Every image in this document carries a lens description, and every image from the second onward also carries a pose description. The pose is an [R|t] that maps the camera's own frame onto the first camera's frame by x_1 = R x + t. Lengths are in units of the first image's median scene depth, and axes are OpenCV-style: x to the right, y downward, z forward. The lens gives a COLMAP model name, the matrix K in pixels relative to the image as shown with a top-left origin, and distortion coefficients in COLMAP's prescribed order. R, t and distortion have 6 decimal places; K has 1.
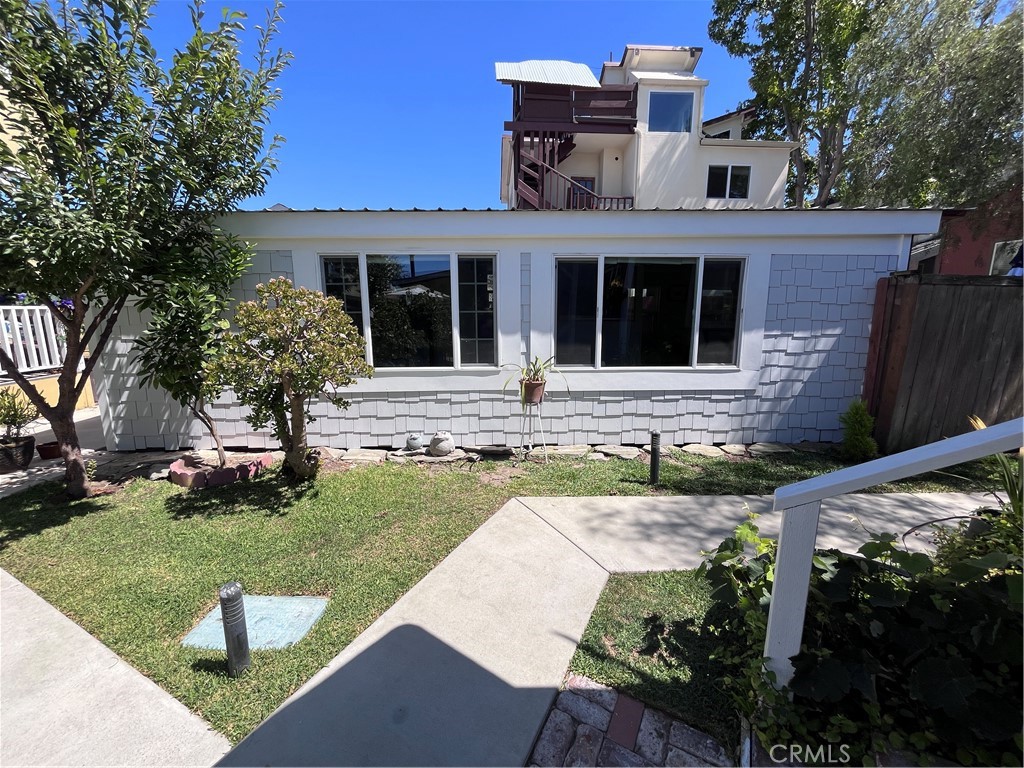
lens RADIAL K [[419.3, 0, 512.0], [0, 419.3, 384.0], [0, 0, 1]] dist [0.000352, 0.000175]
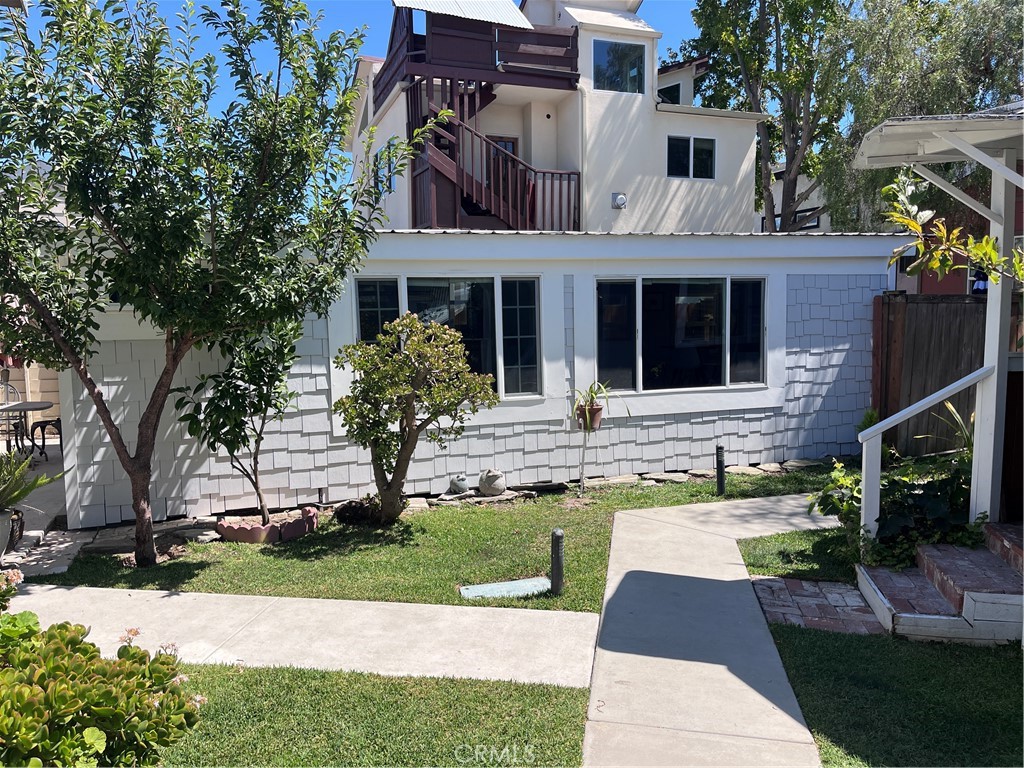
lens RADIAL K [[780.1, 0, 512.0], [0, 780.1, 384.0], [0, 0, 1]] dist [0.039902, -0.005008]
pose [[0.954741, -0.042188, 0.294432, -0.595163], [0.066590, 0.995081, -0.073347, 0.055237], [-0.289890, 0.089633, 0.952854, -0.610559]]
